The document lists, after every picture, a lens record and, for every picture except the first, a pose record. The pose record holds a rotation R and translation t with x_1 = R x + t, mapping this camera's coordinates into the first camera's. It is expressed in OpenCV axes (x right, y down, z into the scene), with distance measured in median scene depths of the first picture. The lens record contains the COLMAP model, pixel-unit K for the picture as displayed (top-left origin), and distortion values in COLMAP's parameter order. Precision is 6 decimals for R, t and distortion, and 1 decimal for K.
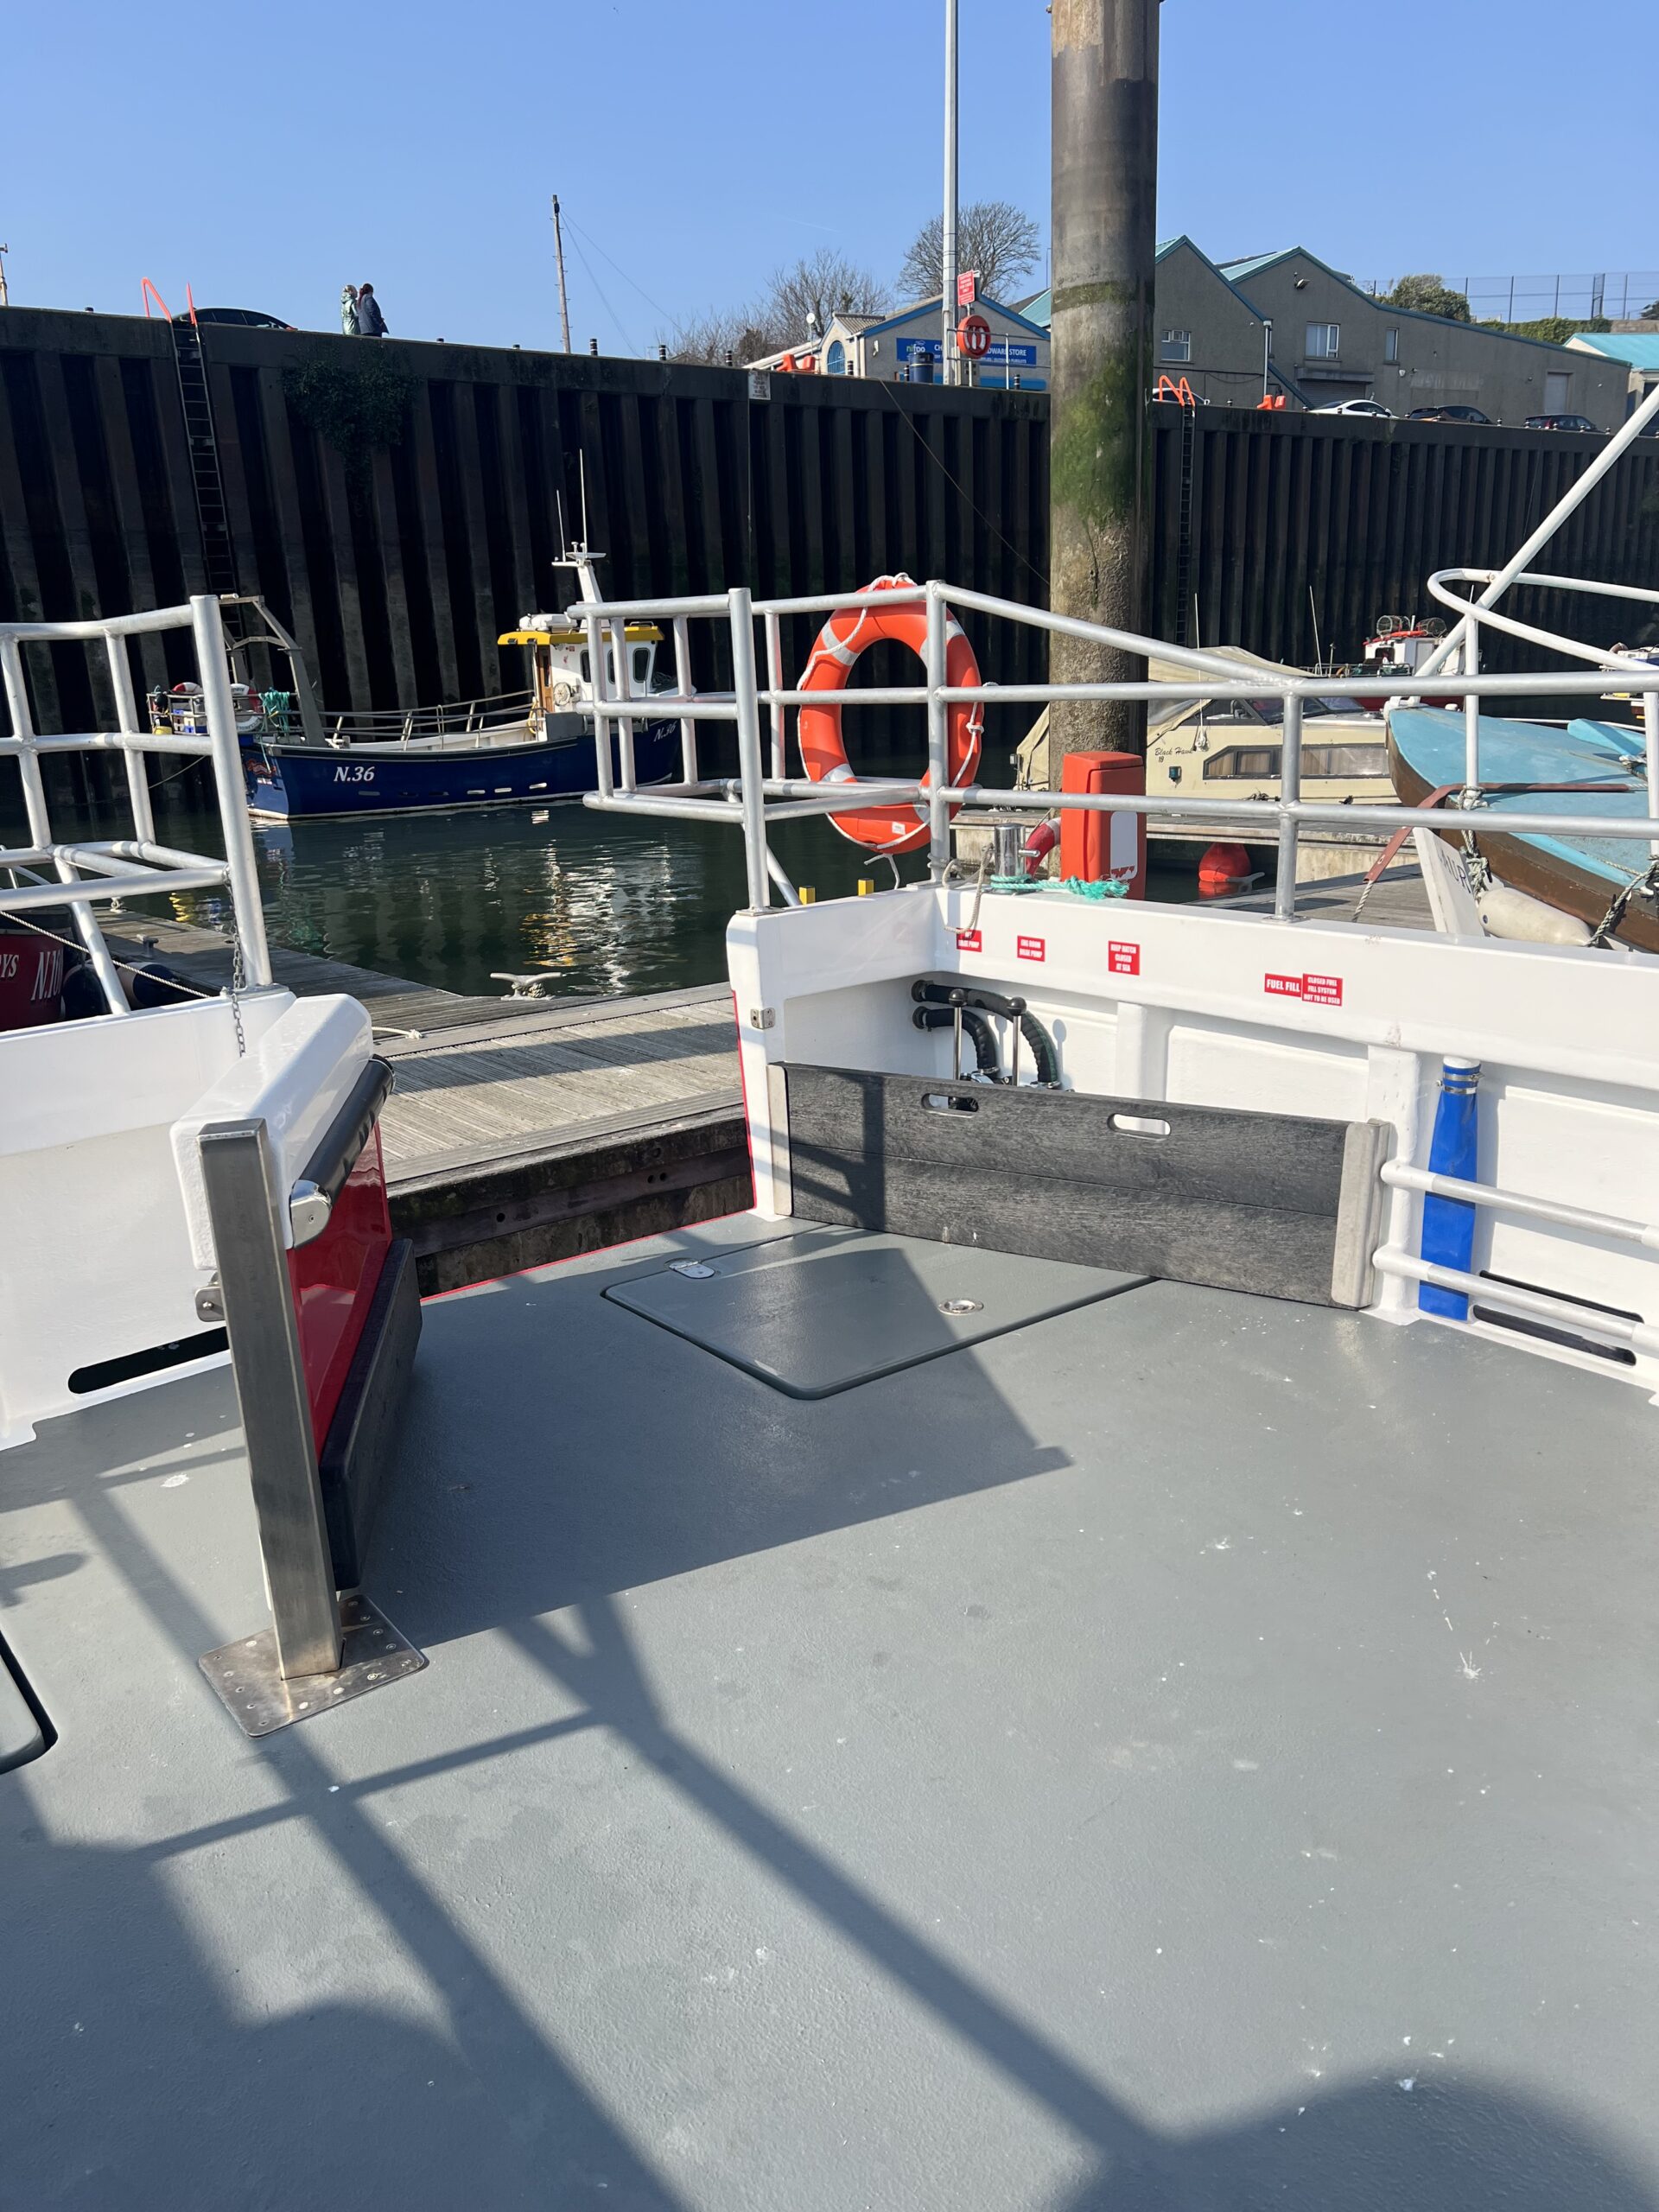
lens RADIAL K [[1662.8, 0, 848.4], [0, 1662.8, 1073.4], [0, 0, 1]] dist [0.050293, -0.060356]
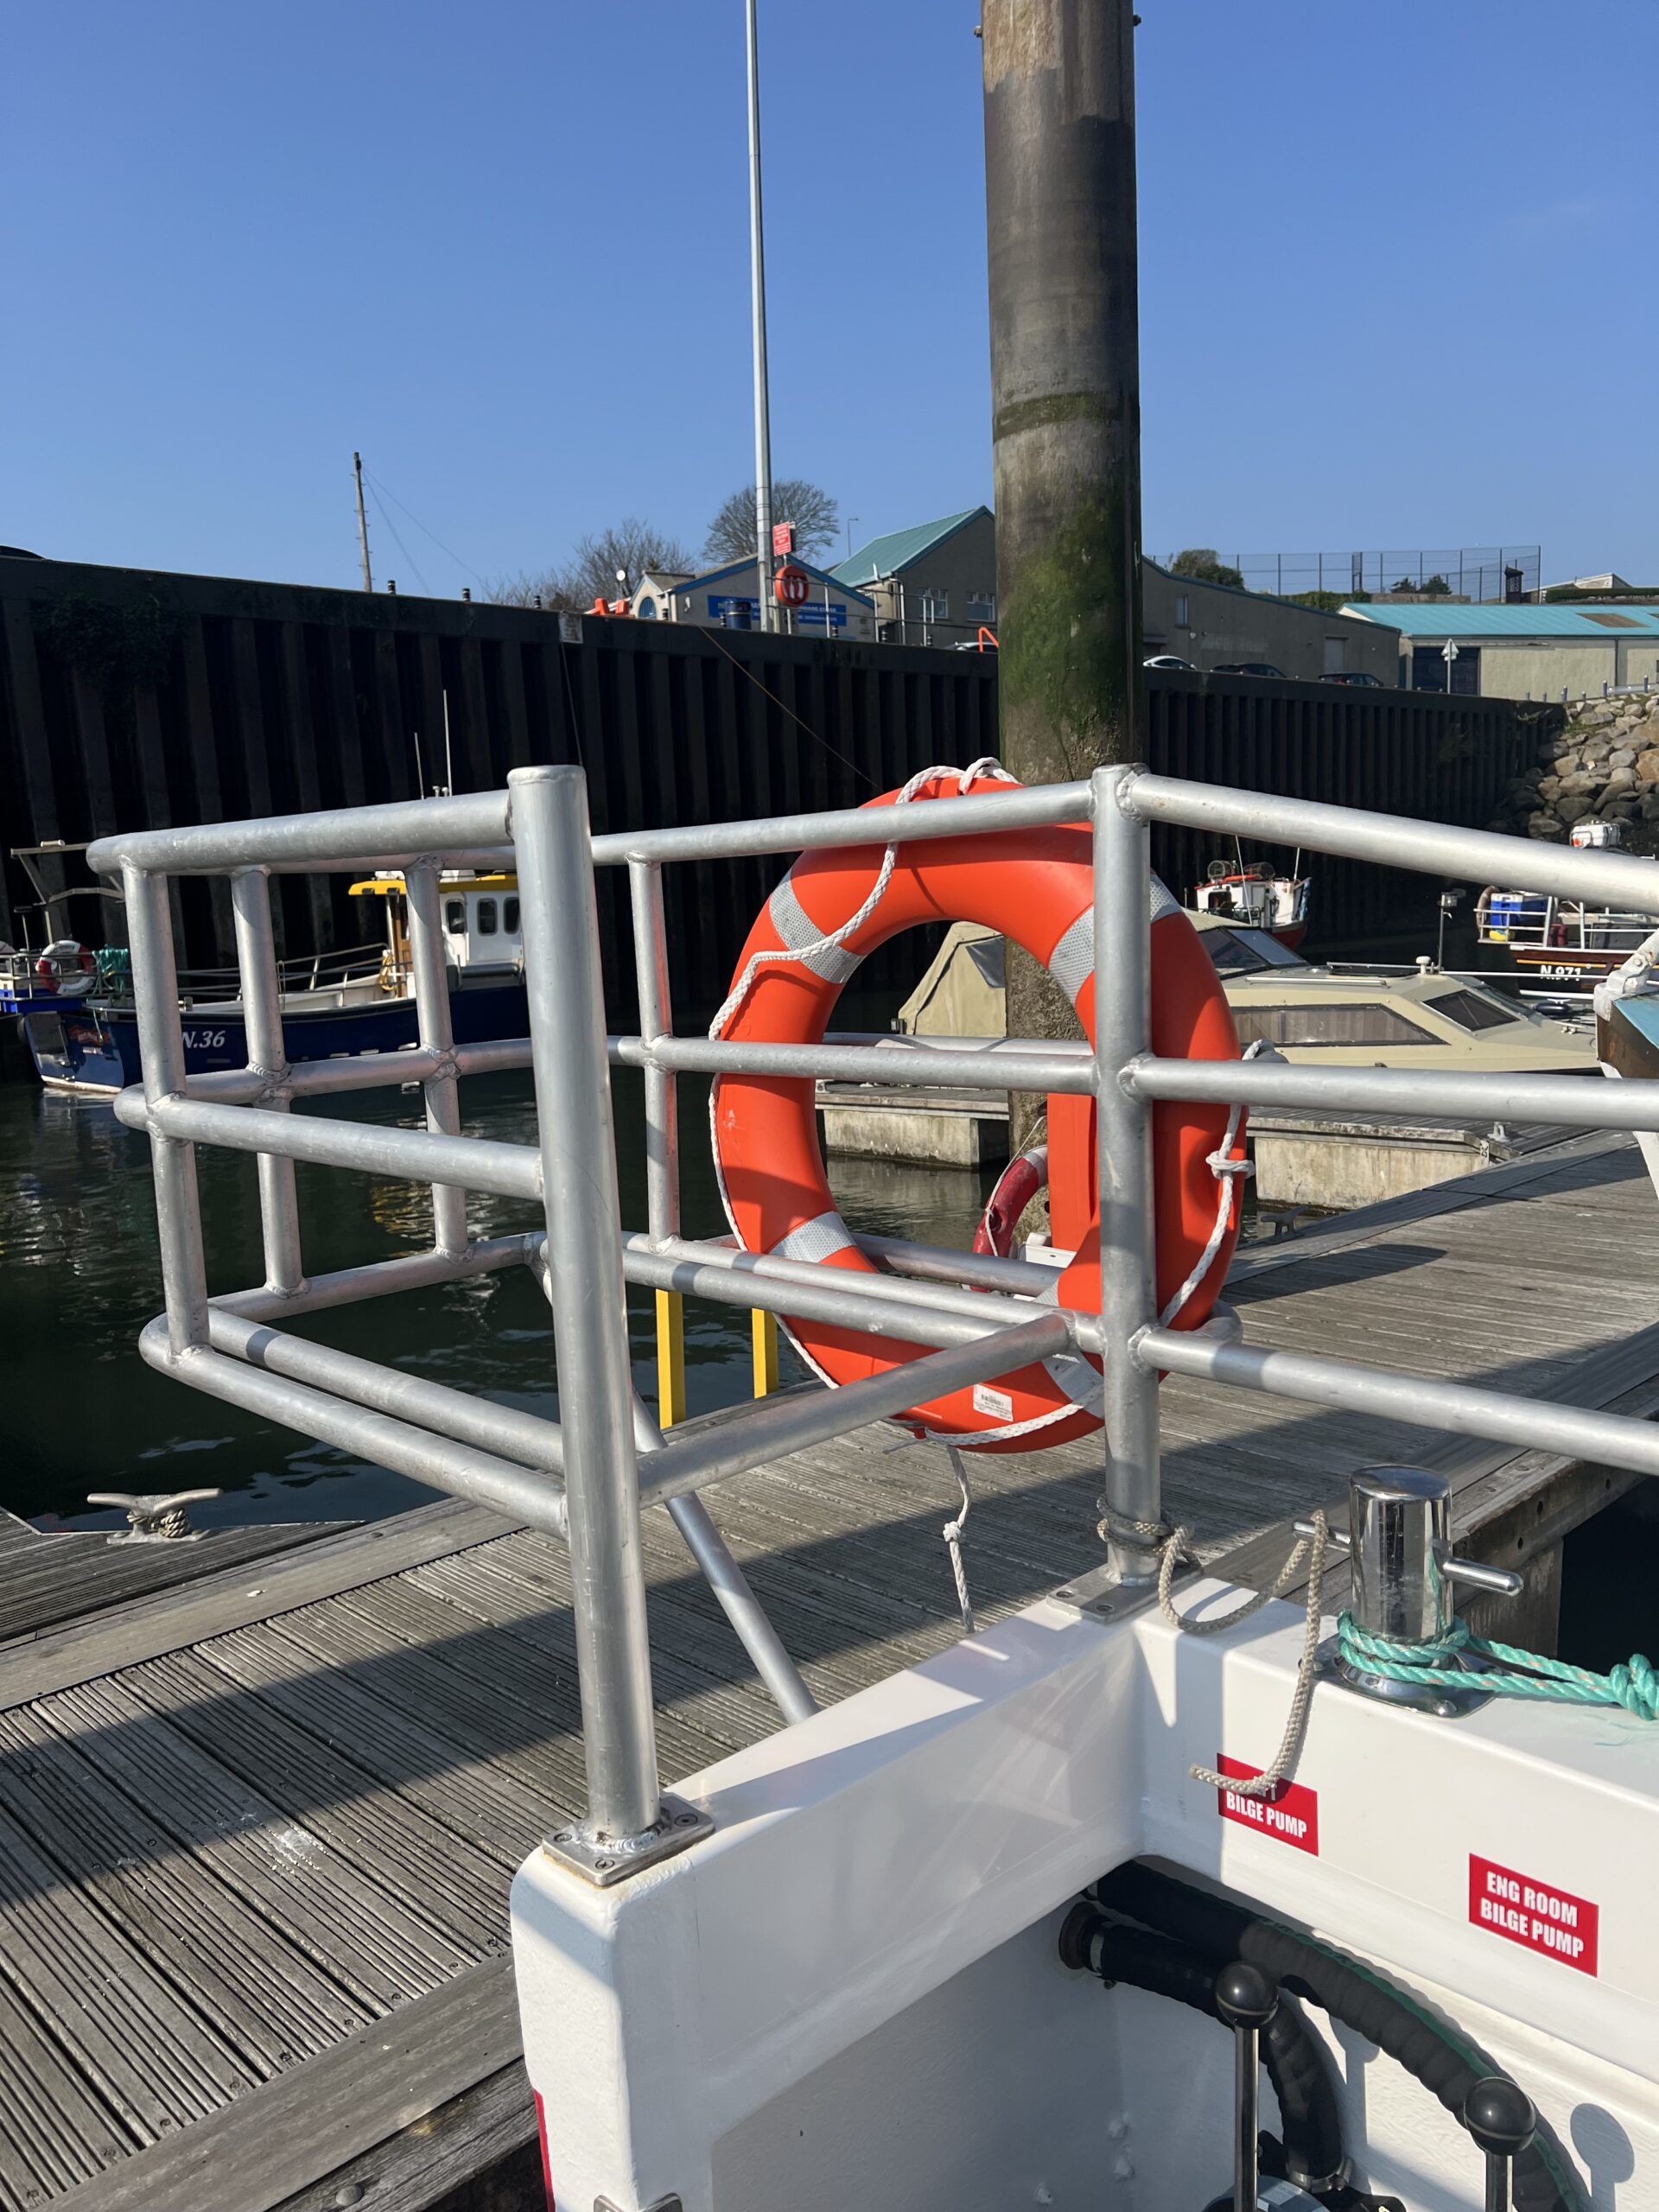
lens RADIAL K [[1662.8, 0, 841.6], [0, 1662.8, 1099.0], [0, 0, 1]] dist [0.050293, -0.060356]
pose [[0.994263, -0.021453, 0.104794, -0.006898], [0.034596, 0.991520, -0.125265, -0.029756], [-0.101218, 0.128171, 0.986573, 0.110272]]
